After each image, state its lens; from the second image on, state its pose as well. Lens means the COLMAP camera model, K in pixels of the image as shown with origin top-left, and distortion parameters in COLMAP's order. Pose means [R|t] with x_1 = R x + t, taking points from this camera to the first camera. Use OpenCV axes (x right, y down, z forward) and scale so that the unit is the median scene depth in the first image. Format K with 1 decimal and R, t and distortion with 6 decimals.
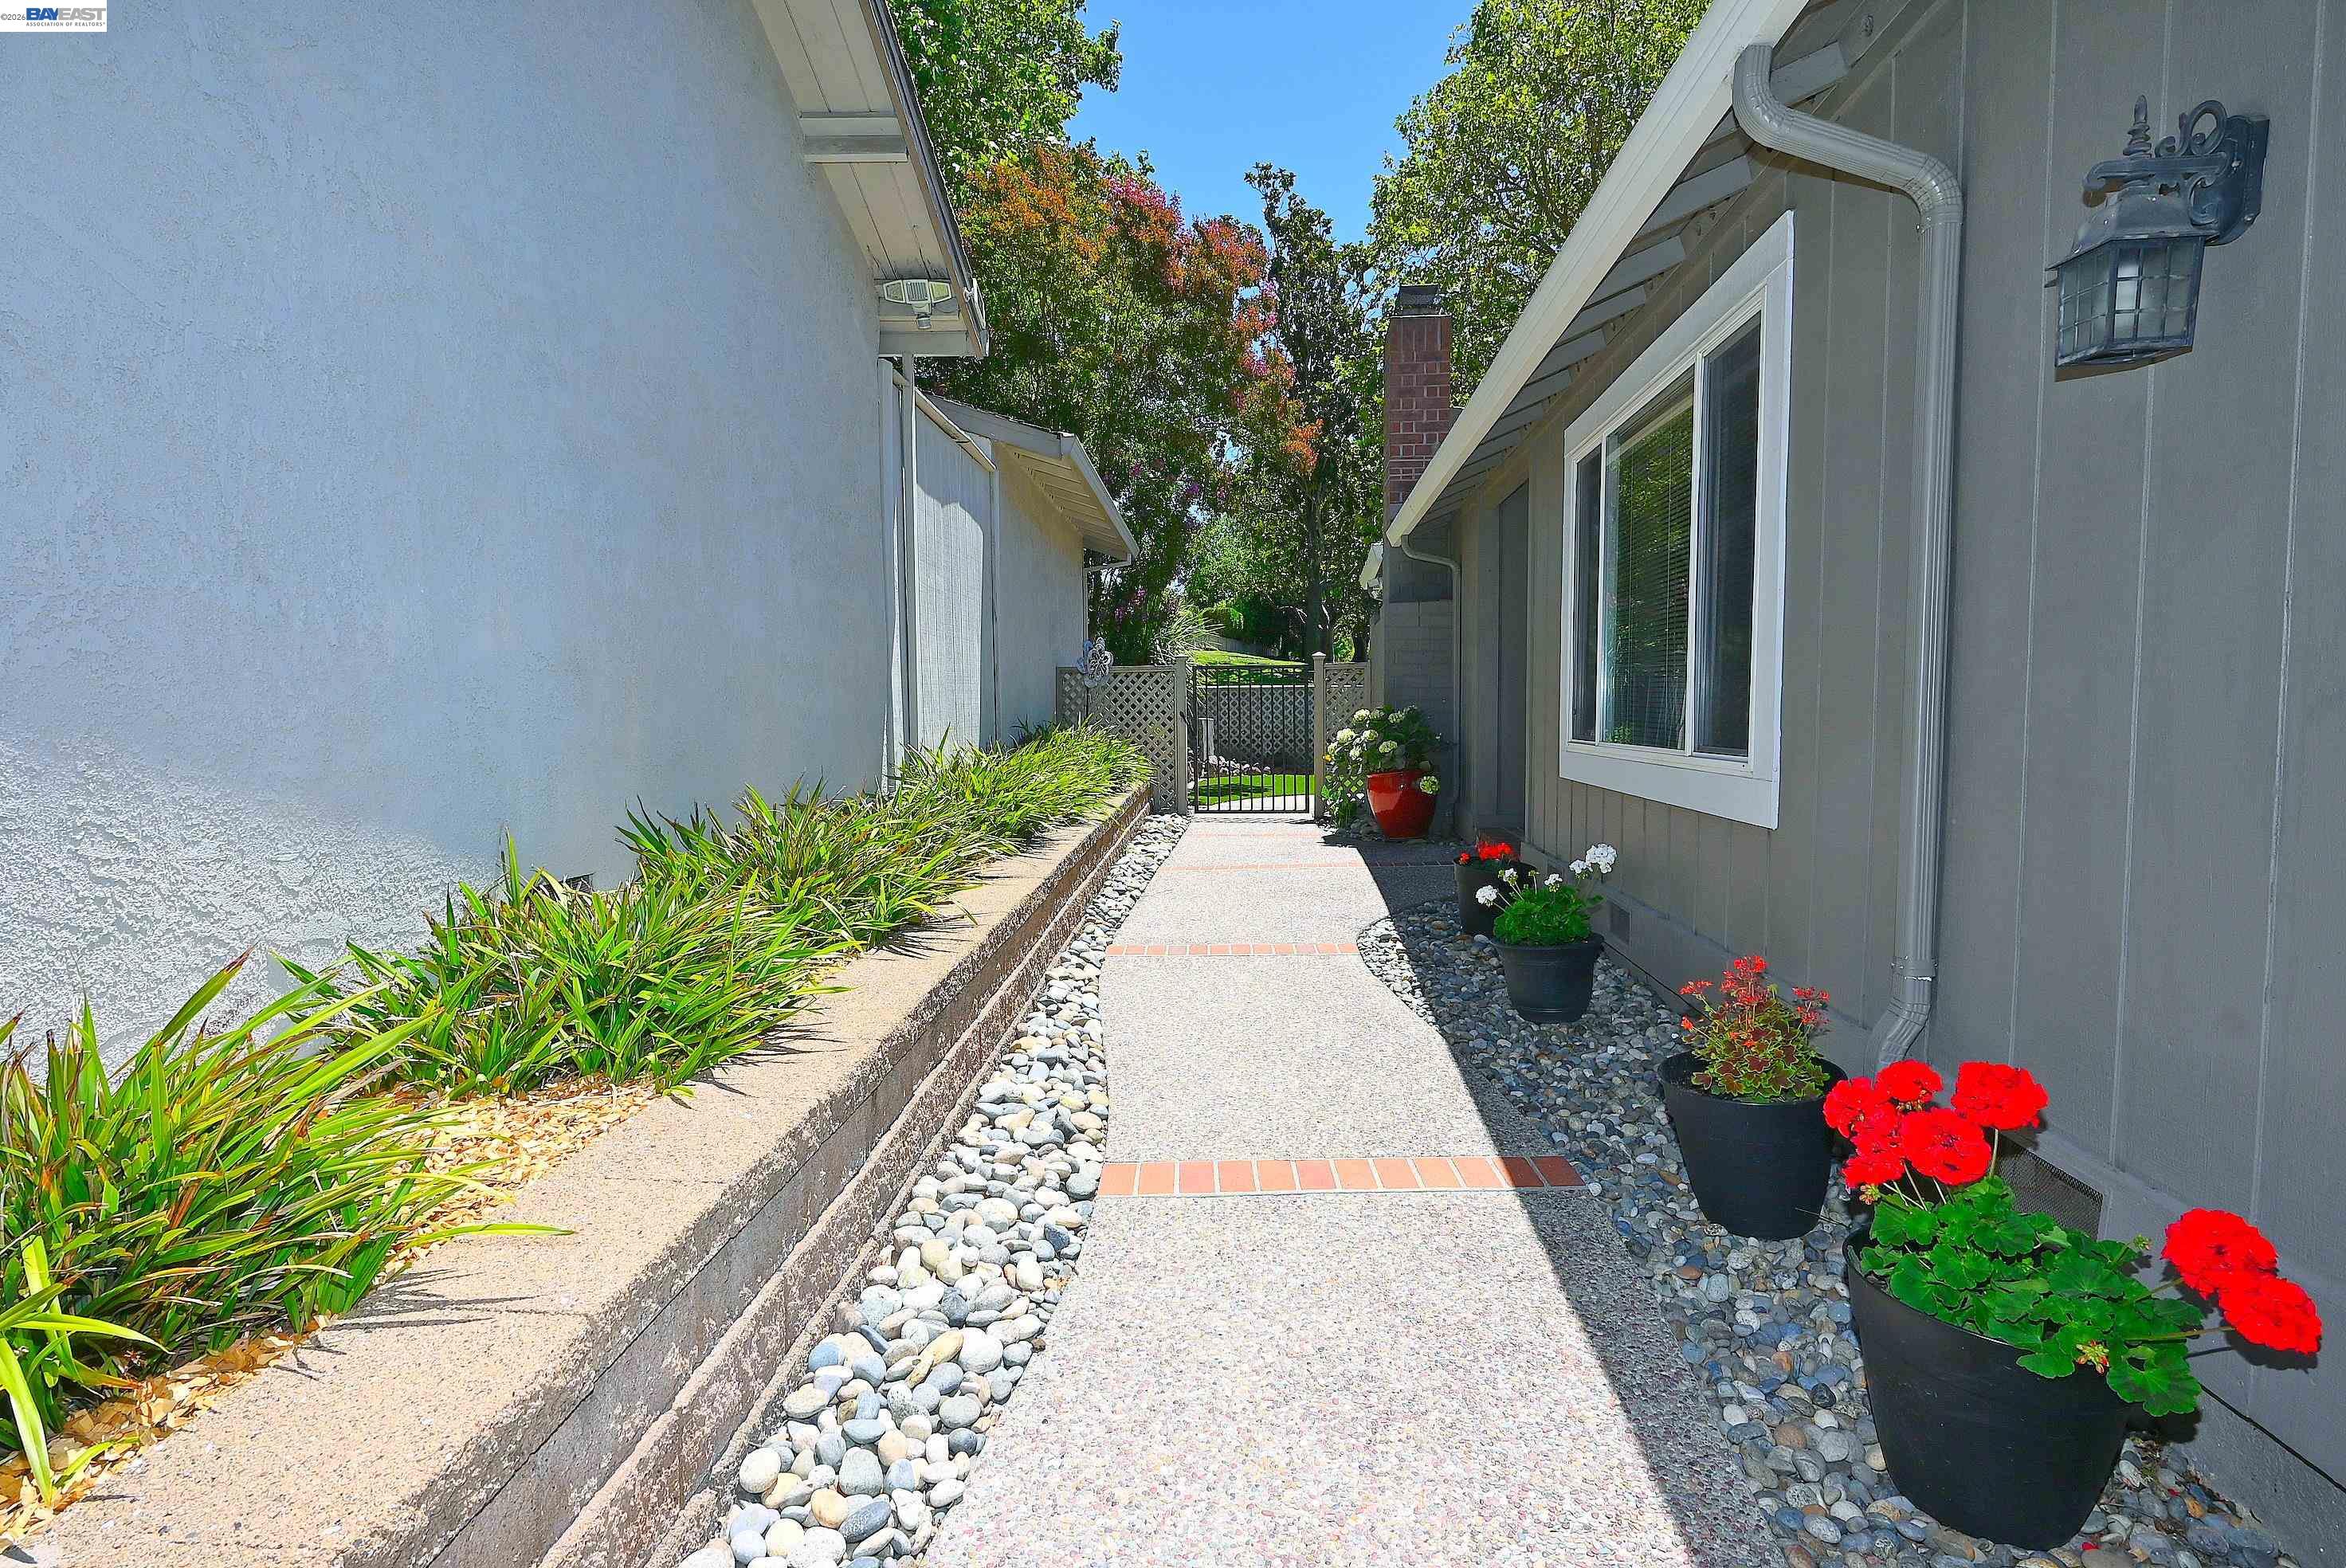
lens RADIAL K [[1160.9, 0, 1174.5], [0, 1160.9, 786.0], [0, 0, 1]] dist [-0.004359, 0.001911]
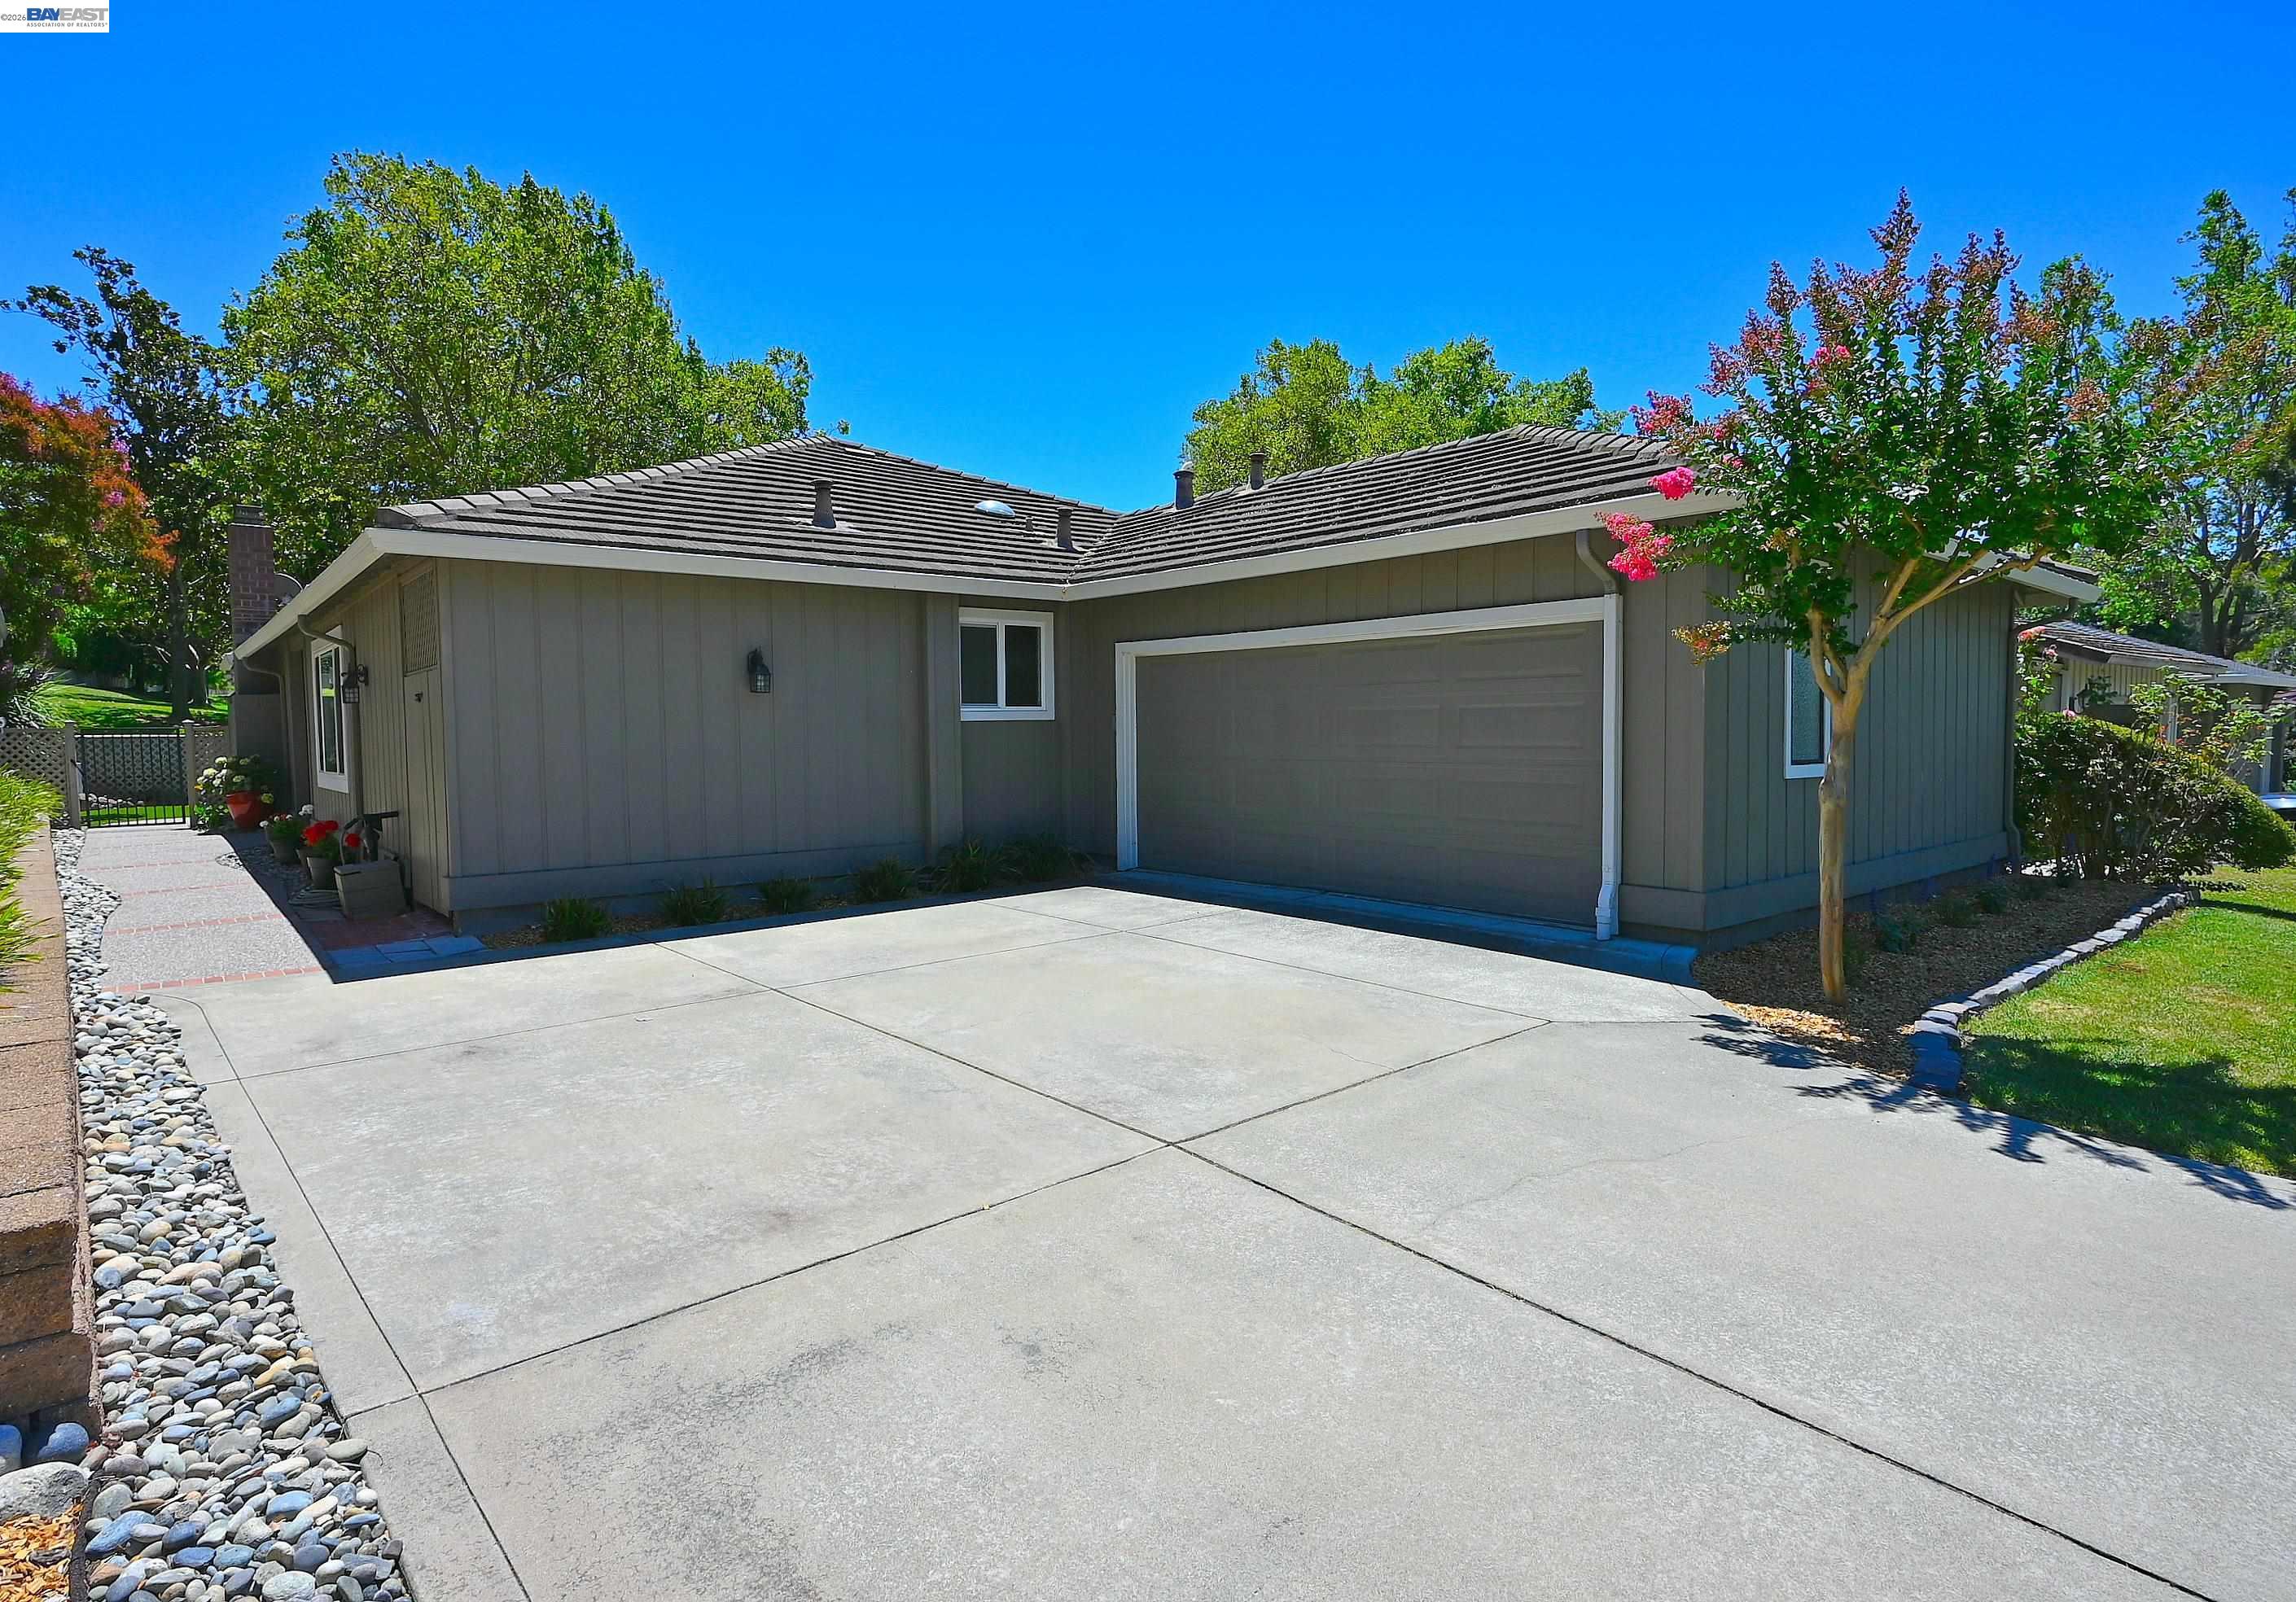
lens RADIAL K [[1210.4, 0, 1148.0], [0, 1210.4, 801.0], [0, 0, 1]] dist [-0.002106, -0.000353]
pose [[0.702490, -0.044458, 0.710304, -0.072694], [0.054716, 0.998467, 0.008381, 0.028745], [-0.709587, 0.032977, 0.703845, -0.601862]]
